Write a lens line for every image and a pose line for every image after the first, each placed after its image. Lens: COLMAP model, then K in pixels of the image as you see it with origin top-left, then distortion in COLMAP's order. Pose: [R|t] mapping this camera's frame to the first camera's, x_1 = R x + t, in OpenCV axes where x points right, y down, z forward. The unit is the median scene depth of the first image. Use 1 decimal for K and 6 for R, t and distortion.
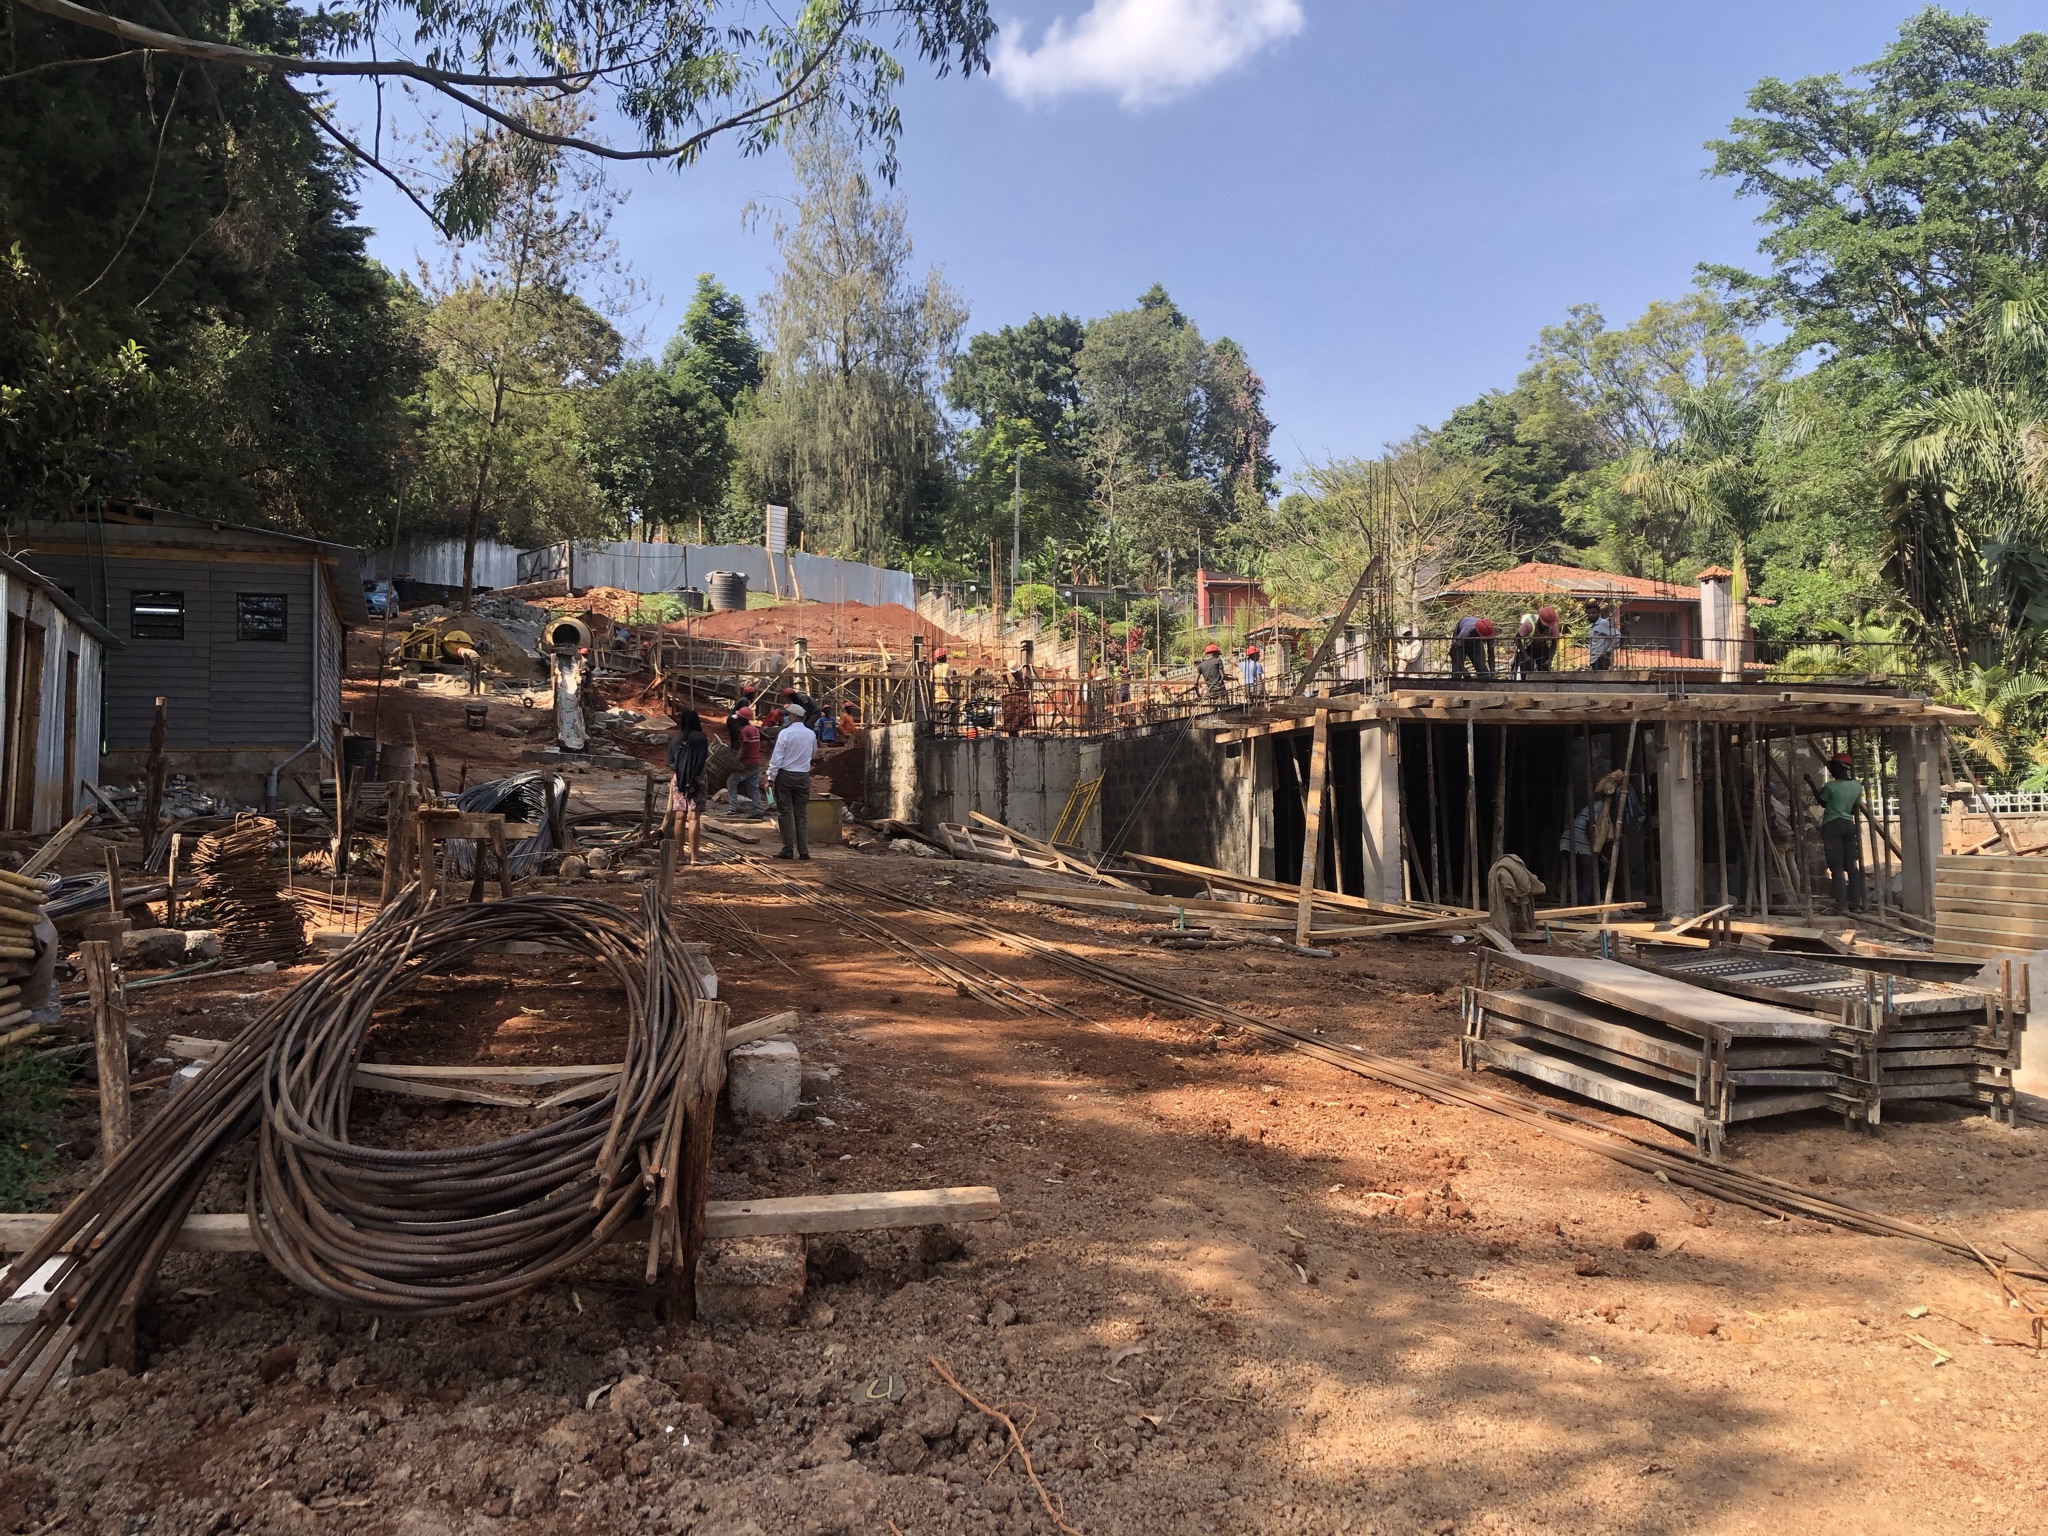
lens RADIAL K [[1862.9, 0, 1032.3], [0, 1862.9, 769.9], [0, 0, 1]] dist [0.145177, 0.001558]
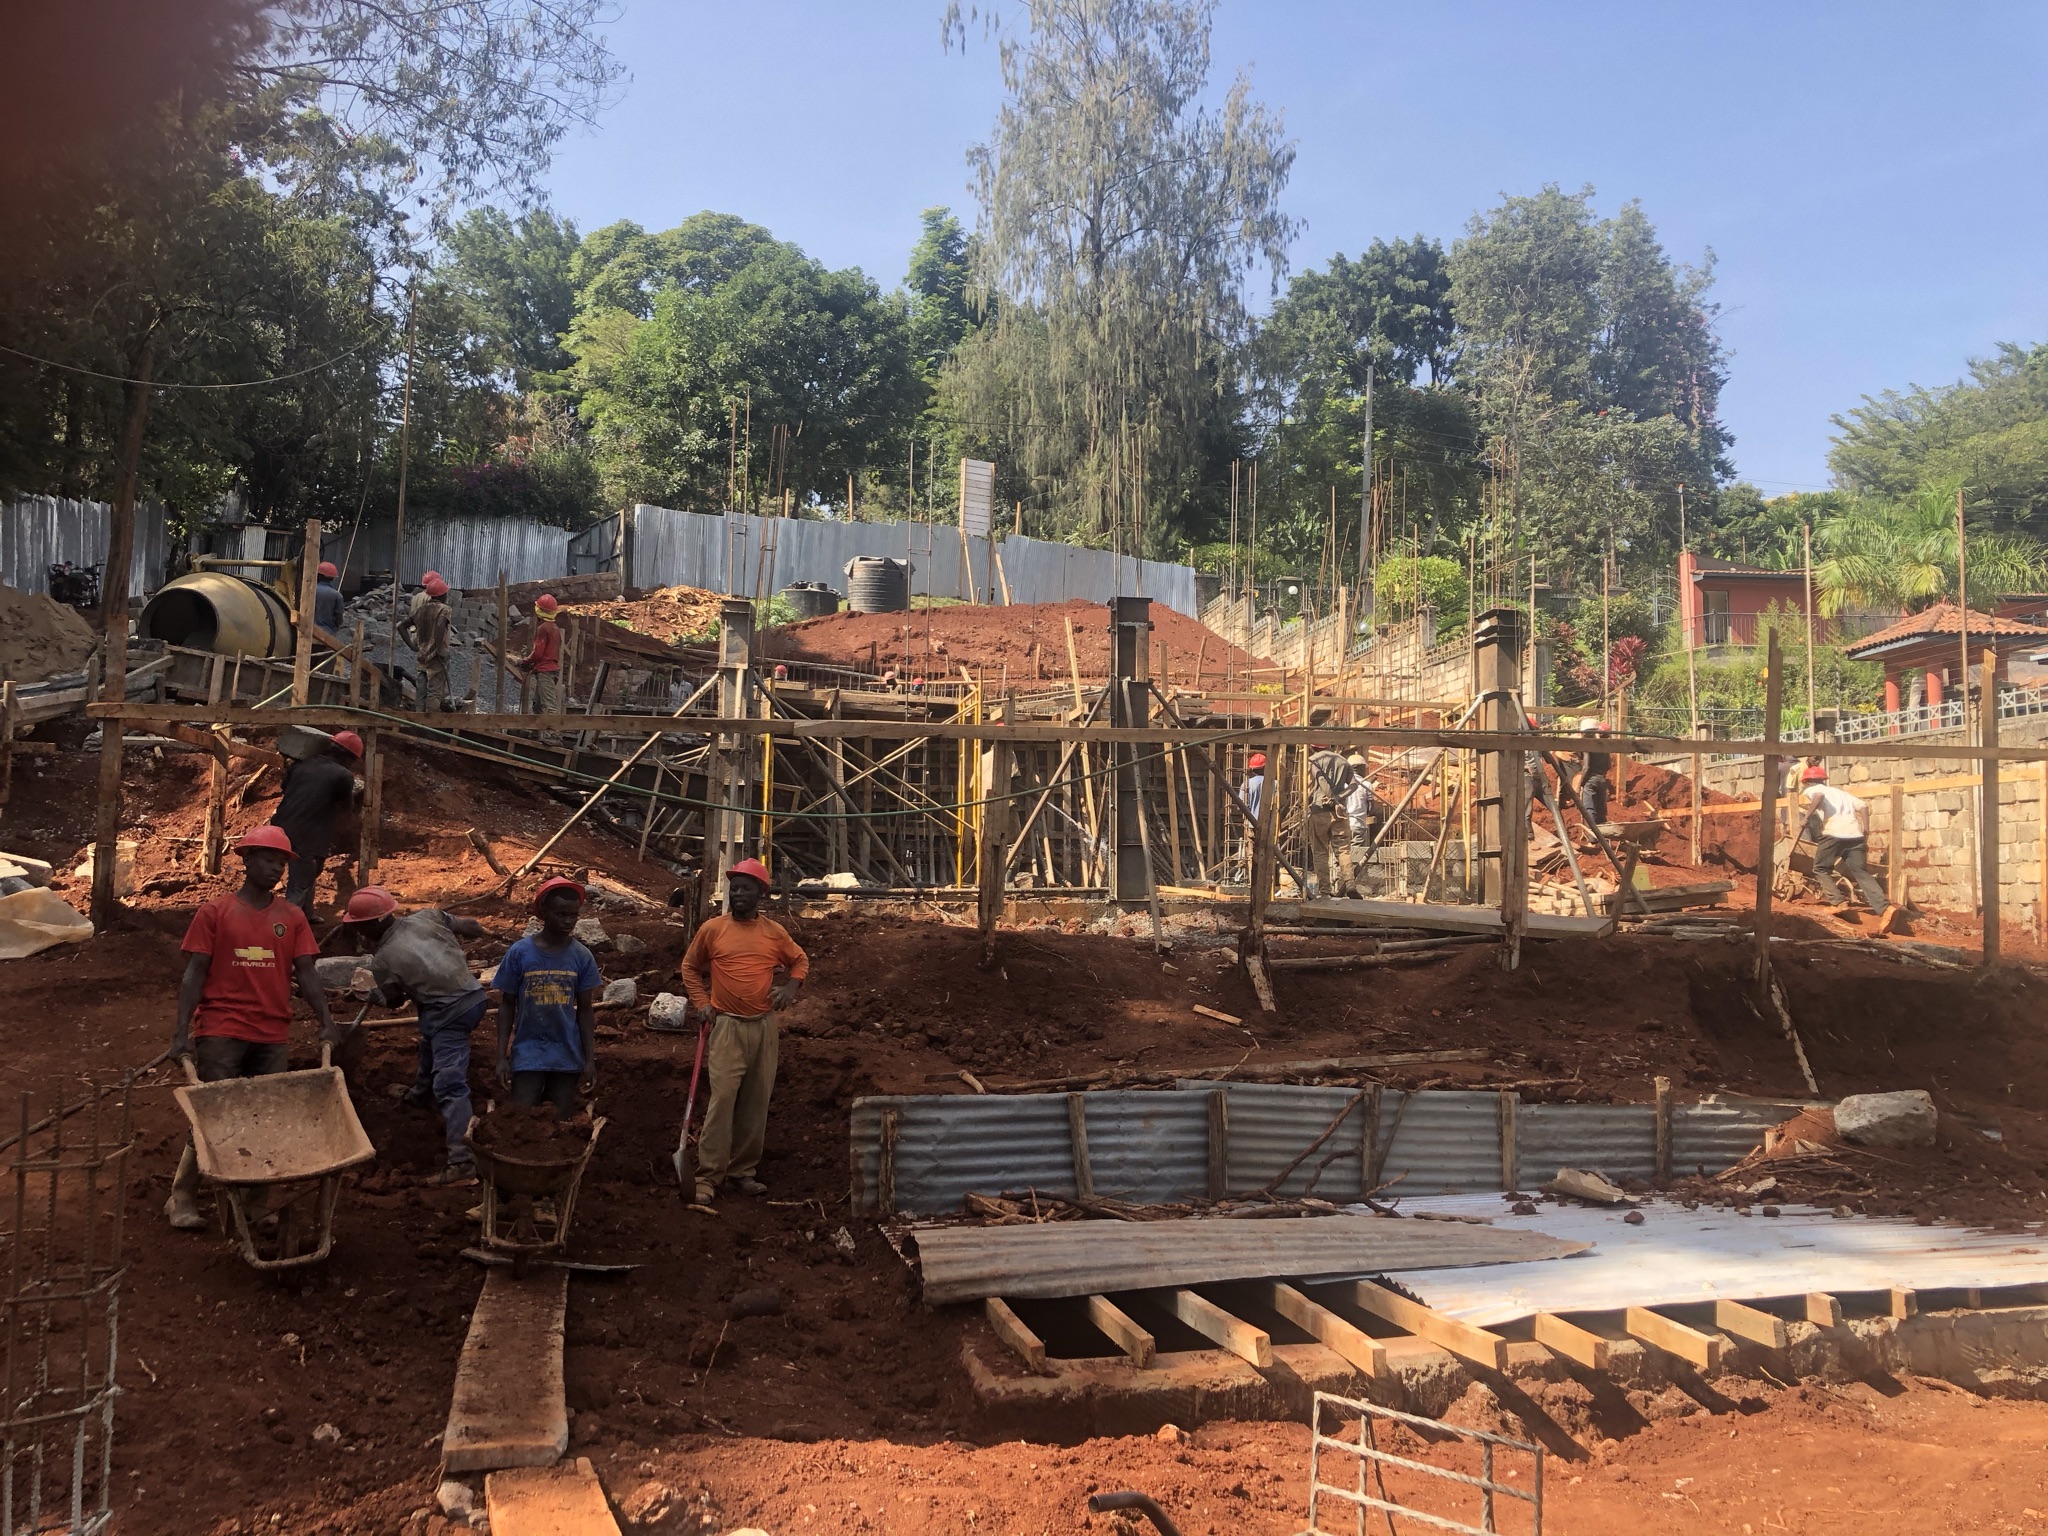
lens RADIAL K [[1862.9, 0, 1032.3], [0, 1862.9, 769.9], [0, 0, 1]] dist [0.145177, 0.001558]
pose [[0.986817, 0.004435, -0.161779, -0.016617], [-0.009512, 0.999486, -0.030622, -0.018435], [0.161560, 0.031757, 0.986352, 0.379179]]
